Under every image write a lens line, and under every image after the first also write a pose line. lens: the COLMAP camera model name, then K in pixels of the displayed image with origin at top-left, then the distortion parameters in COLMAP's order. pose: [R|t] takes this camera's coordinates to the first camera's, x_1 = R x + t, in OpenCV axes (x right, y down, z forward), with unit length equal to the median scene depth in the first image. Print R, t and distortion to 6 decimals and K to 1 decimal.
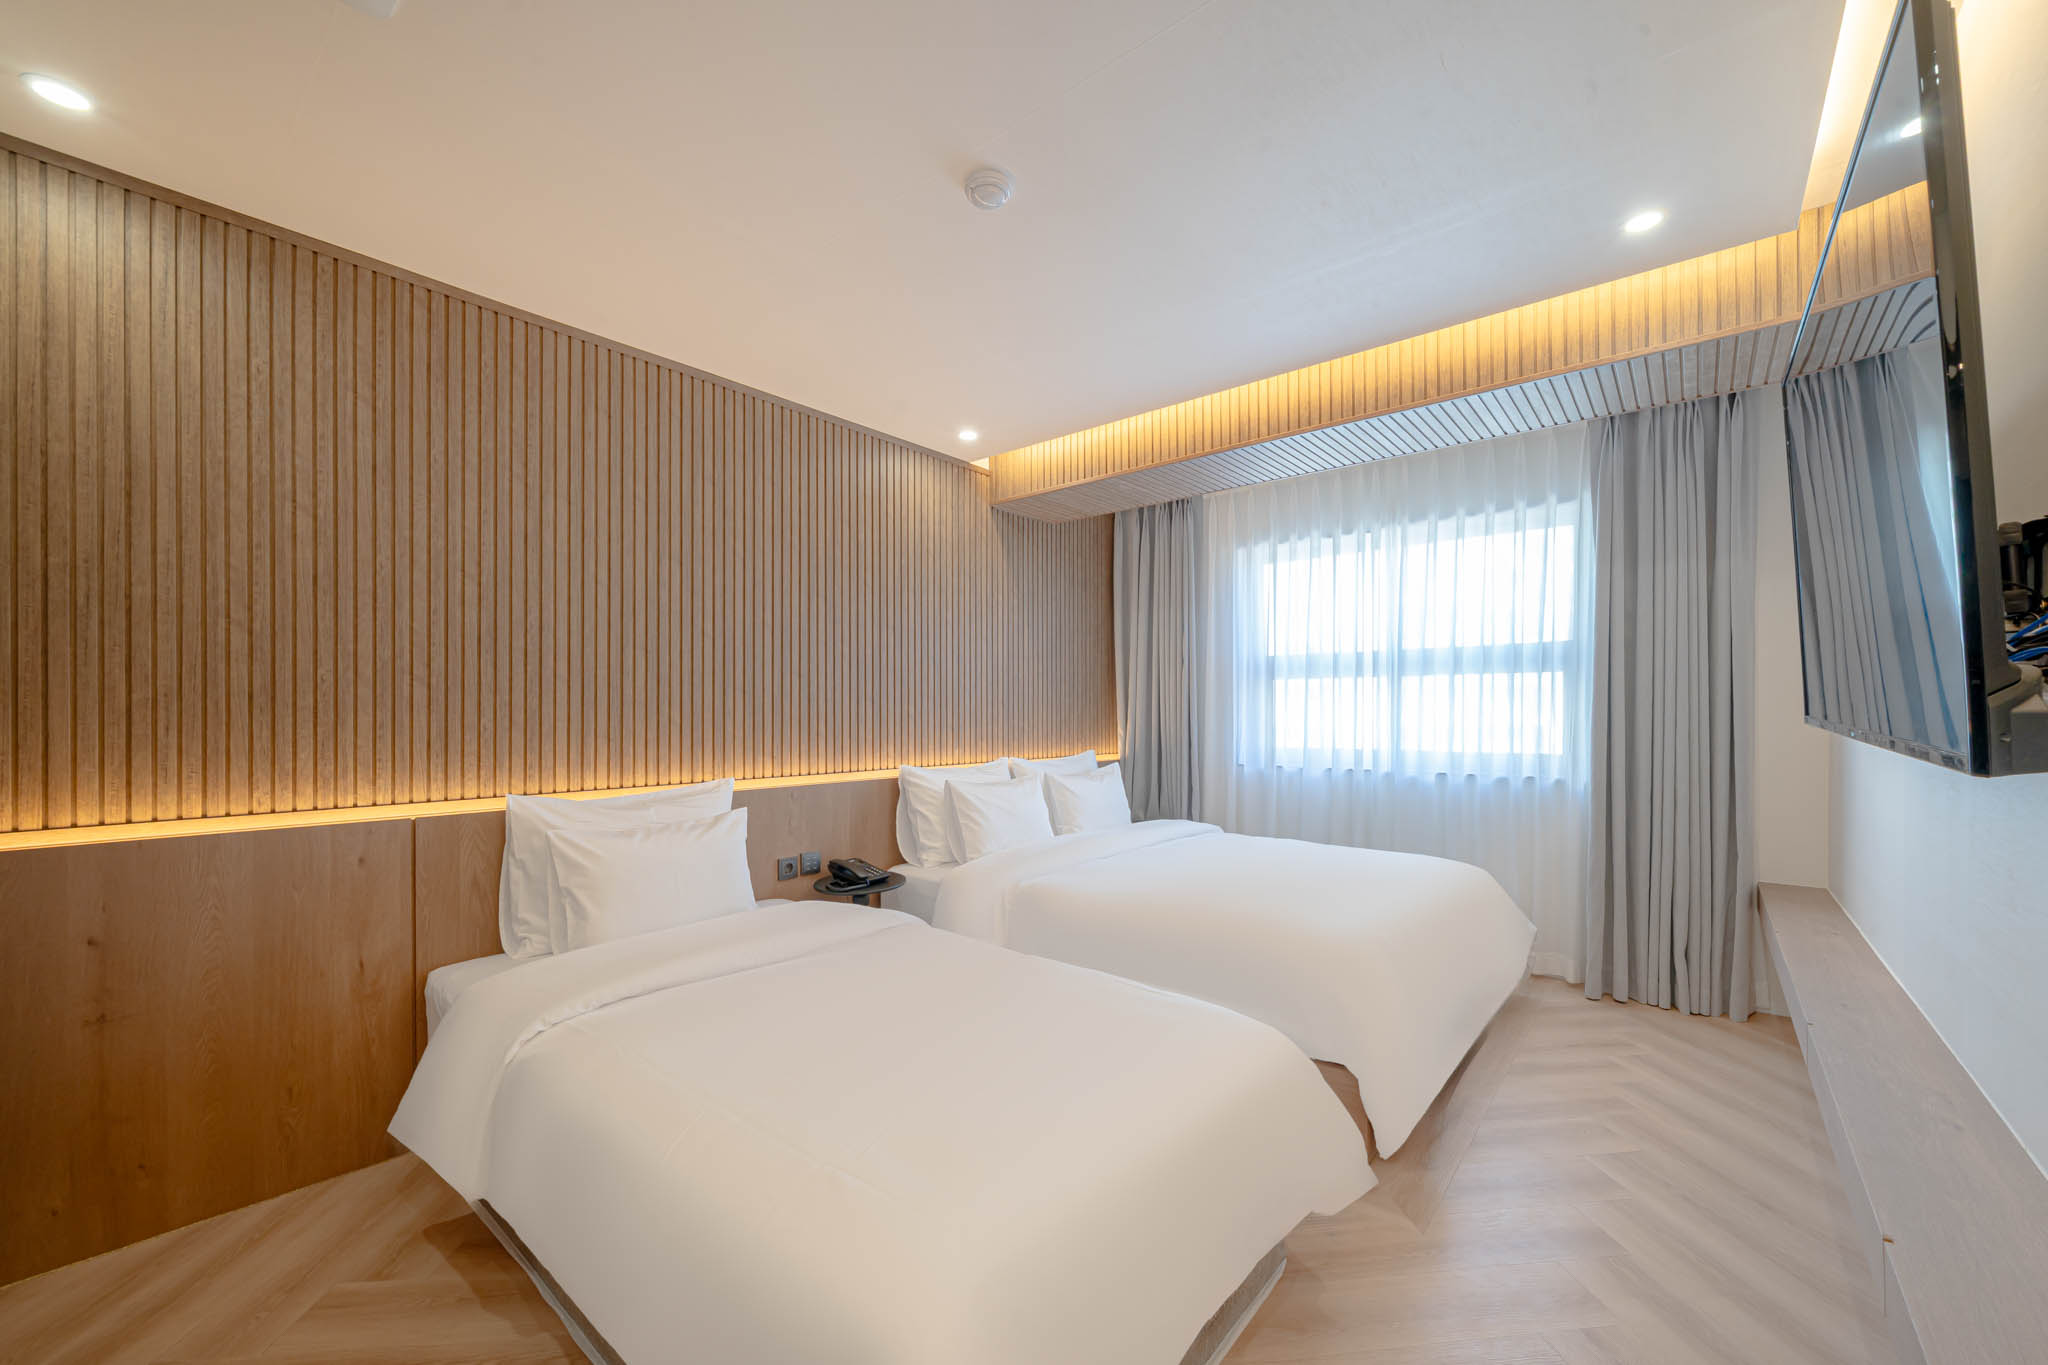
lens RADIAL K [[772.5, 0, 1026.9], [0, 772.5, 704.0], [0, 0, 1]] dist [0.000709, 0.000140]
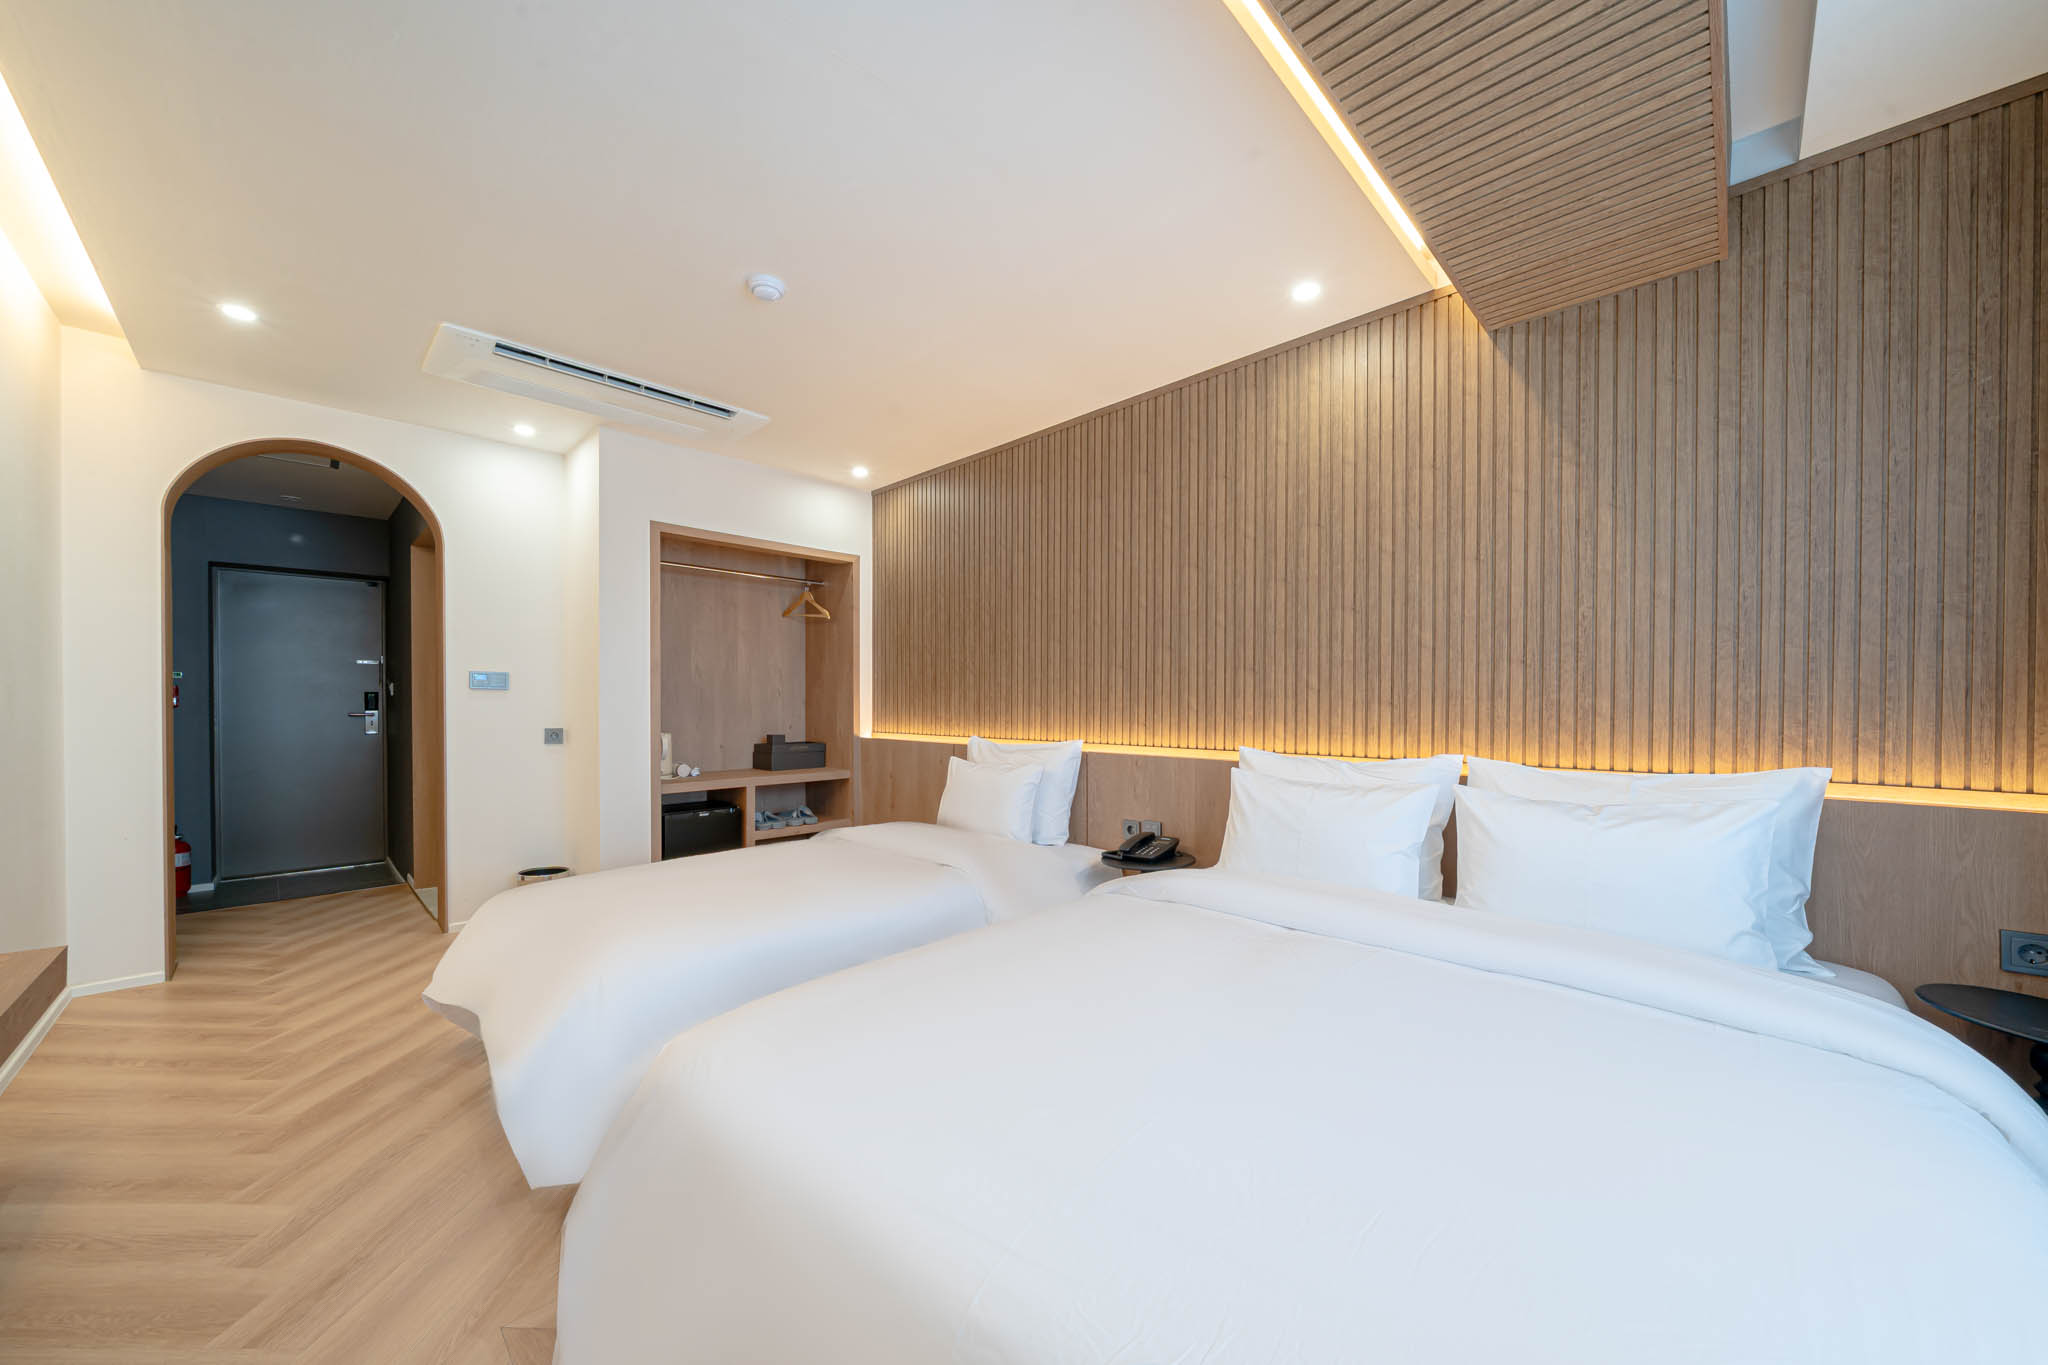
lens RADIAL K [[737.7, 0, 1018.7], [0, 737.7, 705.4], [0, 0, 1]] dist [-0.005052, 0.000238]
pose [[-0.072370, 0.019480, -0.997188, 0.859805], [0.024470, 0.999543, 0.017751, 0.017454], [0.997078, -0.023116, -0.072814, 1.066870]]
